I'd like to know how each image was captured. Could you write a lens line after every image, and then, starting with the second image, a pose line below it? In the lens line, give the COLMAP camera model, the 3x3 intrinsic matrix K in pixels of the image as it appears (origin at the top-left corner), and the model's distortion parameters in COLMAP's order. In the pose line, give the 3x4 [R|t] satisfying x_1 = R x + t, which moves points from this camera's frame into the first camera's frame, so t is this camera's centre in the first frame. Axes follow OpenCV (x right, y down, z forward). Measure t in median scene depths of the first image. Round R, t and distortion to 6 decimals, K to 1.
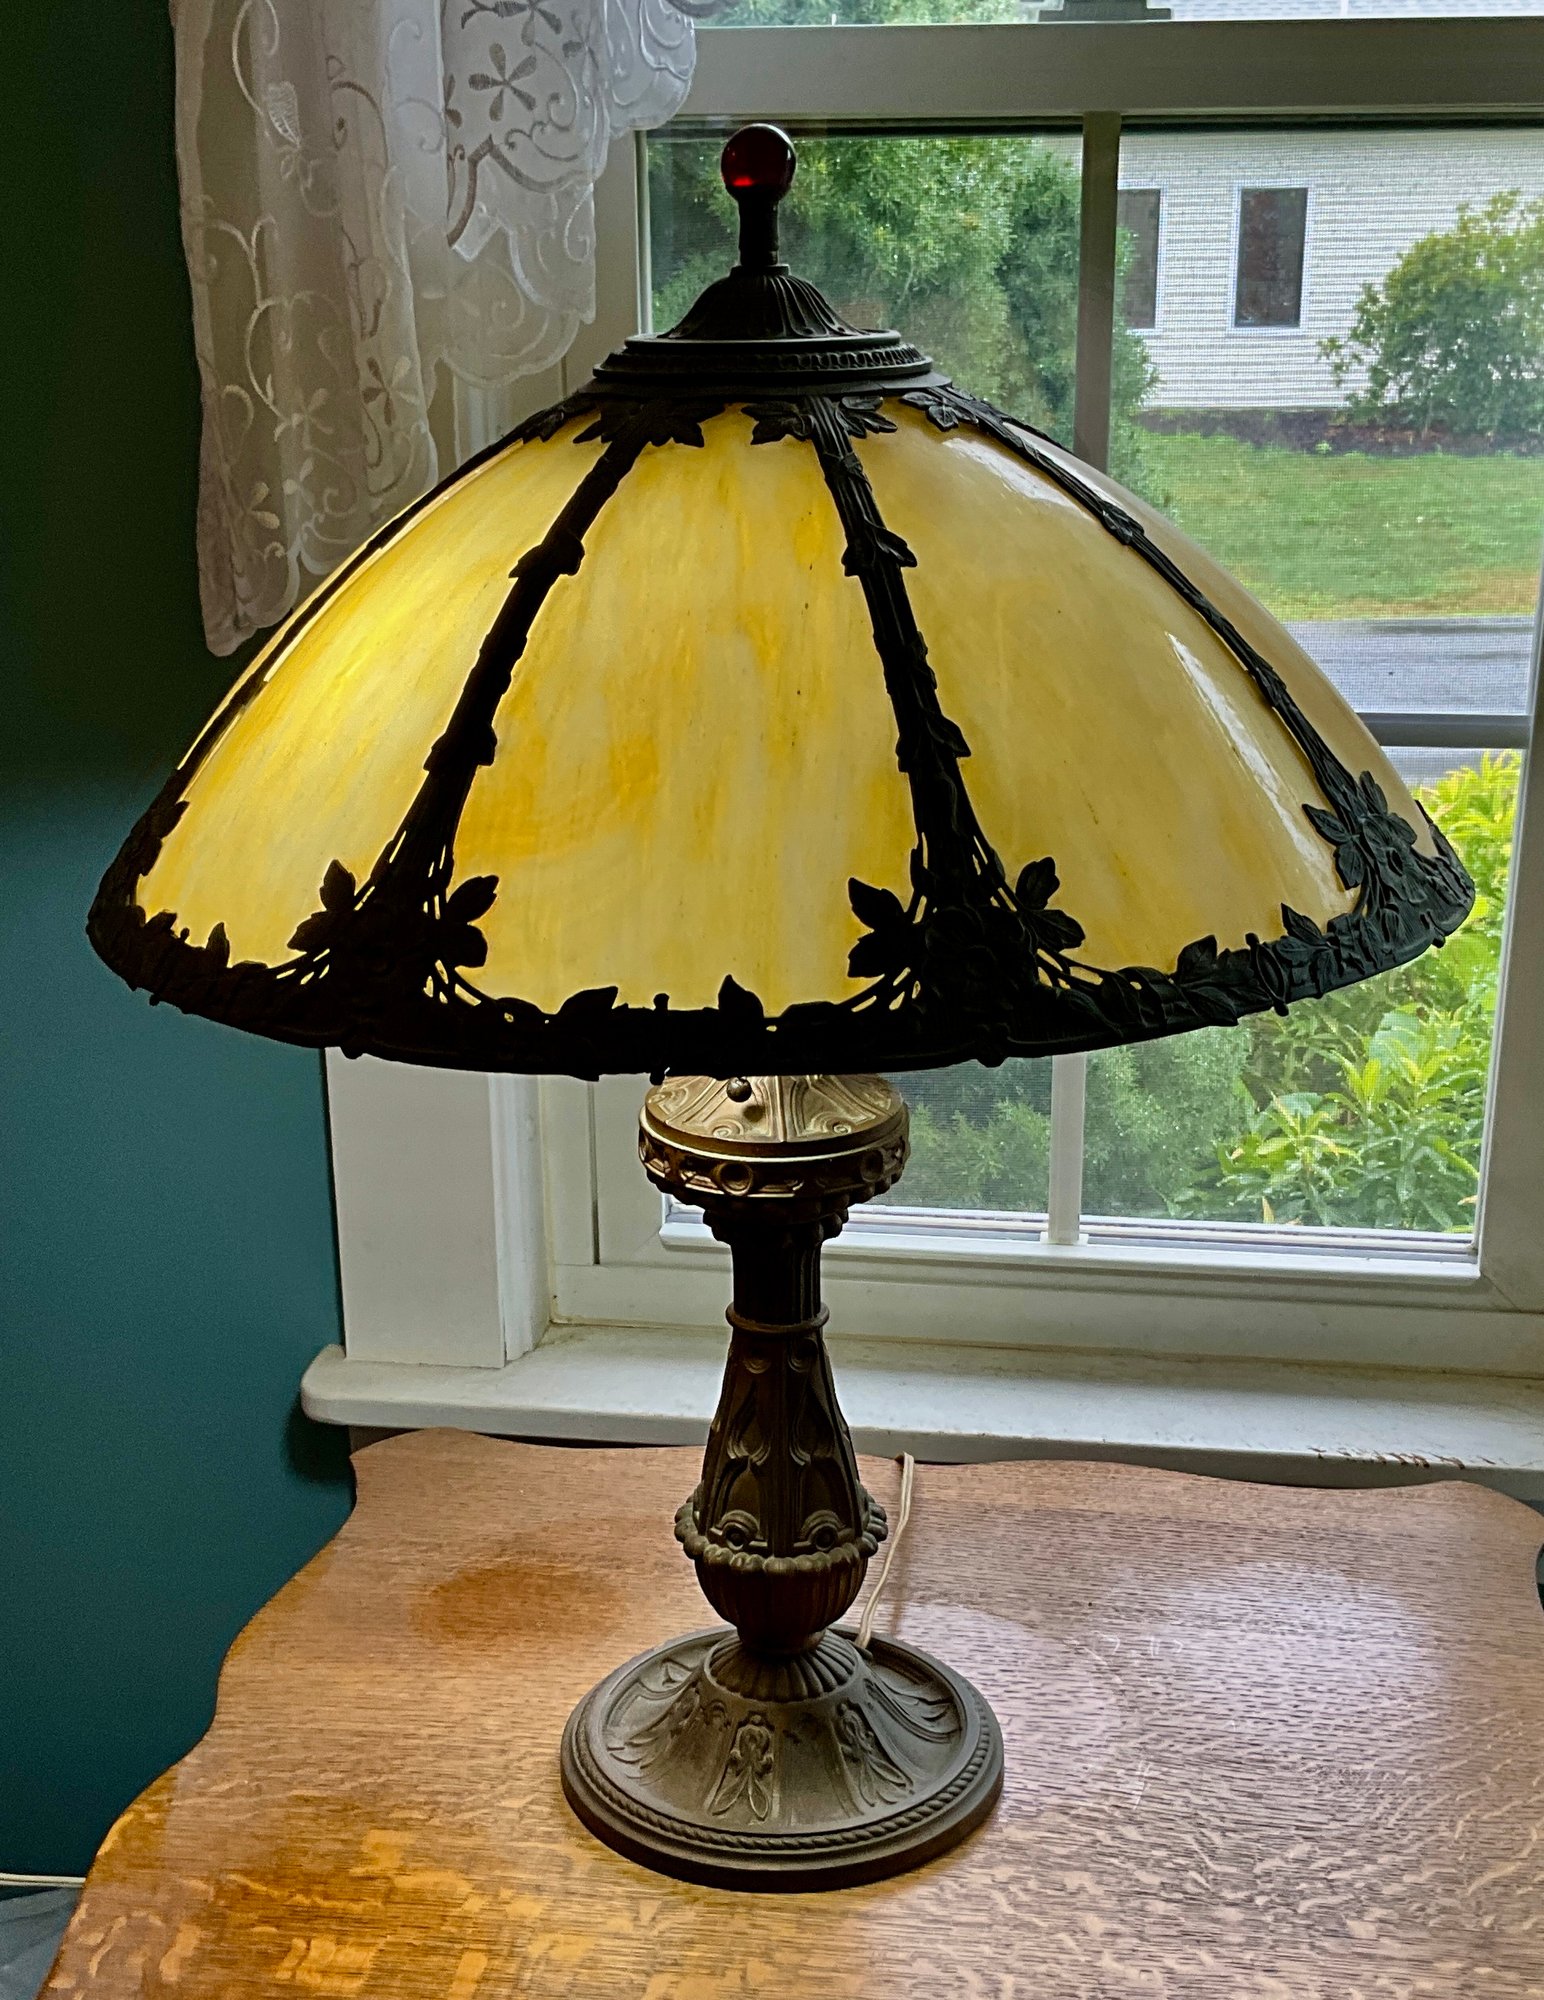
lens RADIAL K [[2206.5, 0, 772.0], [0, 2206.5, 1000.0], [0, 0, 1]] dist [0.095152, -0.015987]
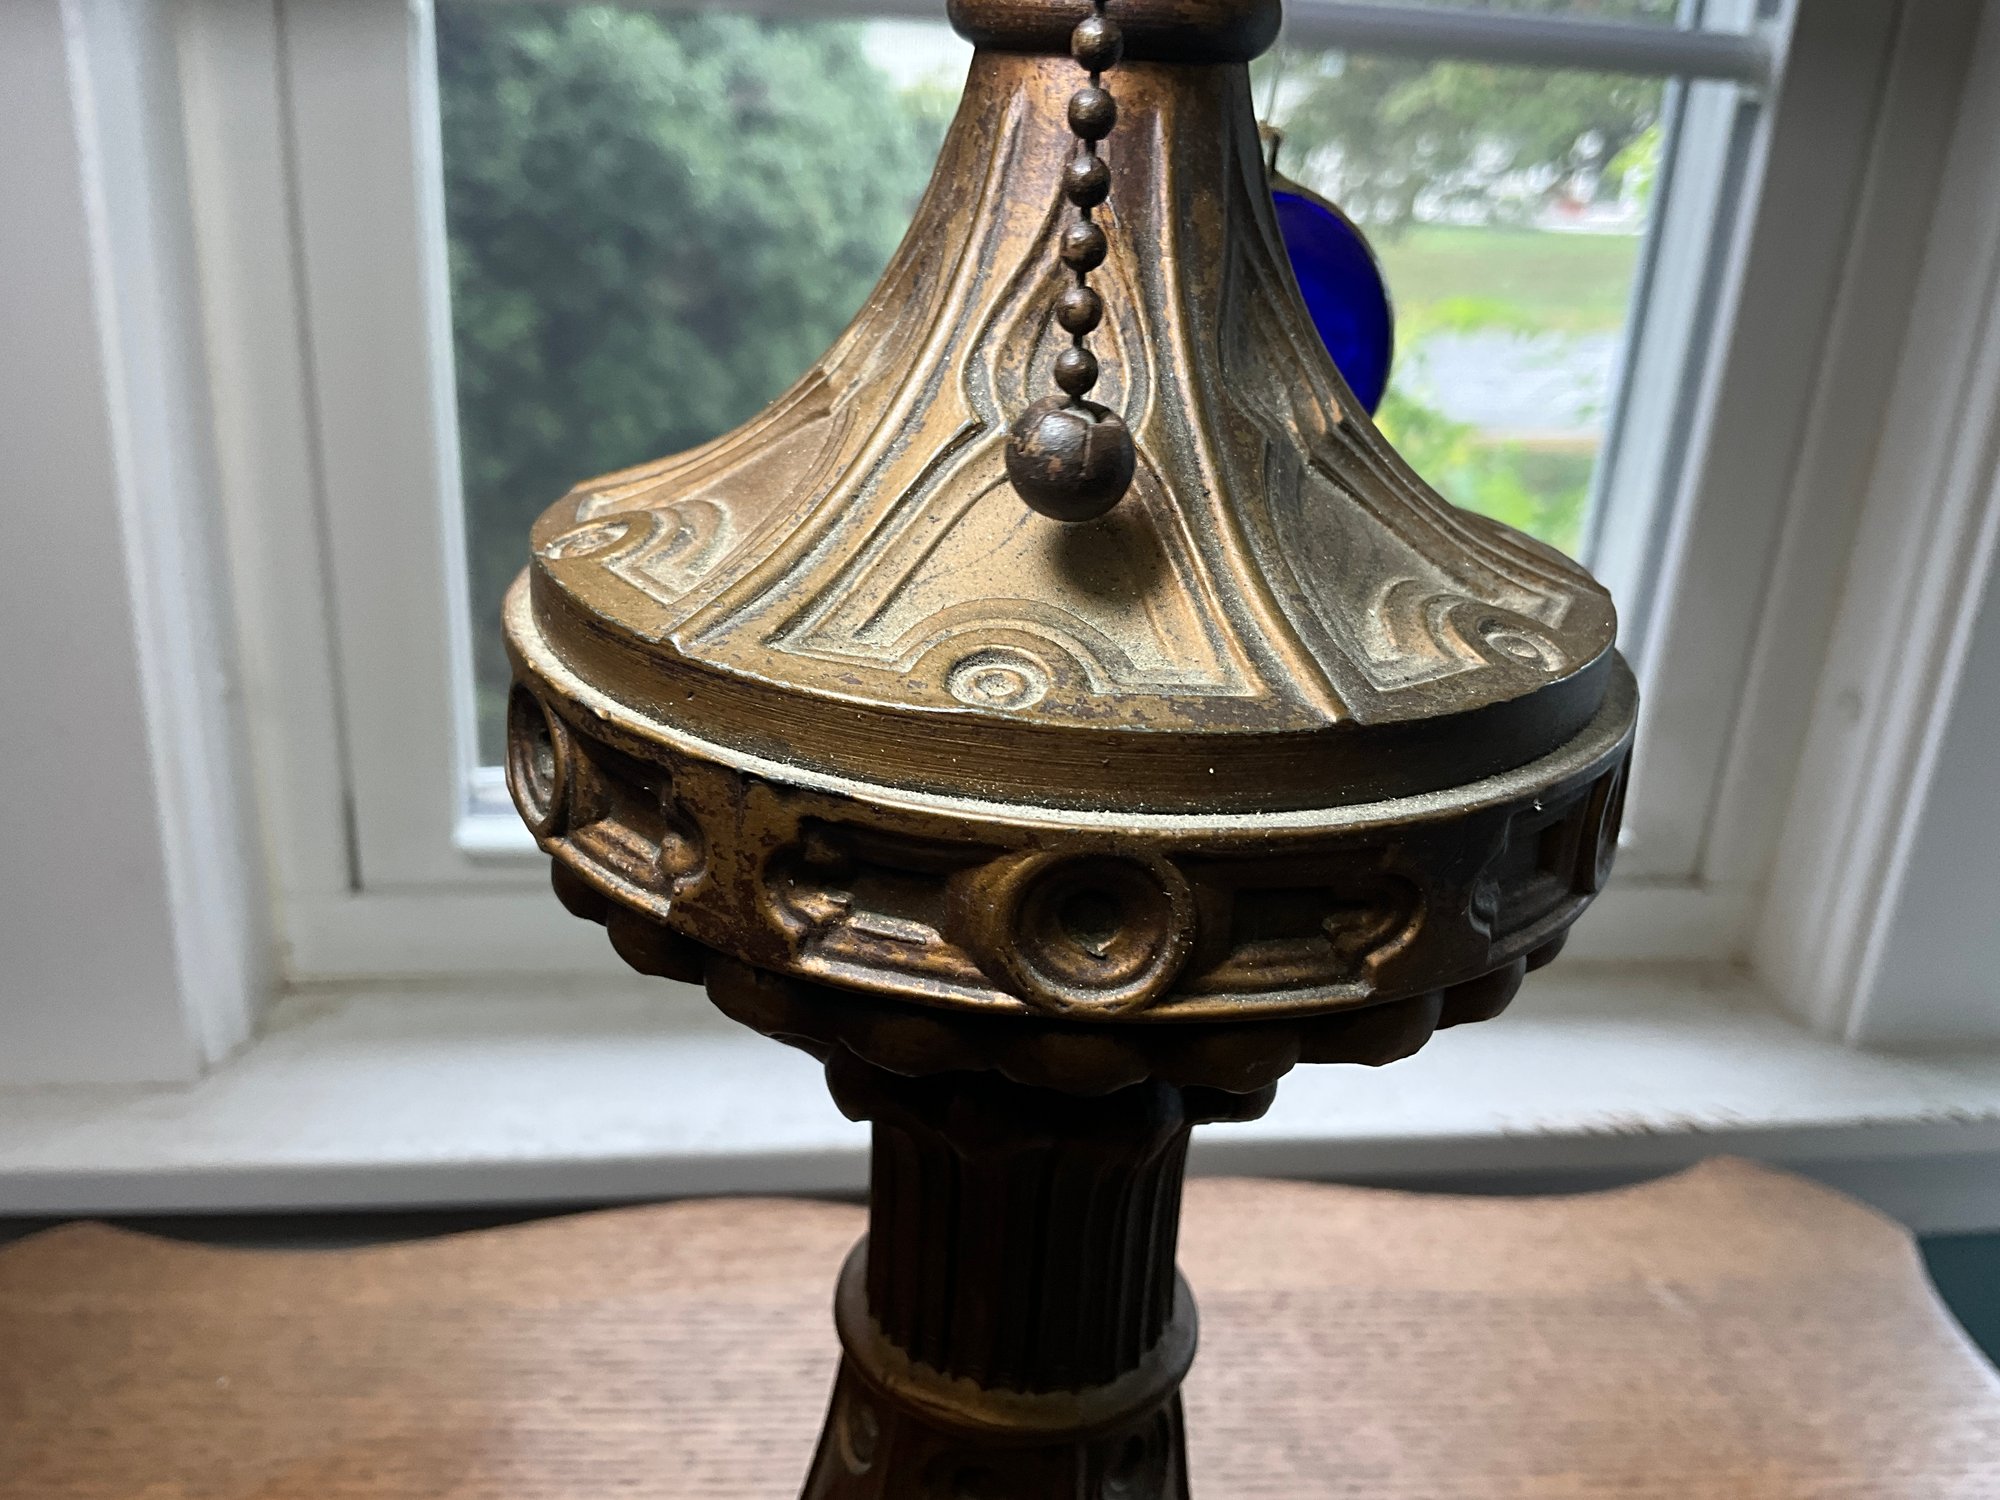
lens RADIAL K [[1722.9, 0, 1001.1], [0, 1722.9, 717.5], [0, 0, 1]] dist [0.071475, -0.205265]
pose [[0.961434, -0.034265, 0.272892, -0.062490], [0.010685, 0.996113, 0.087430, 0.049641], [-0.274827, -0.081143, 0.958064, 0.853151]]
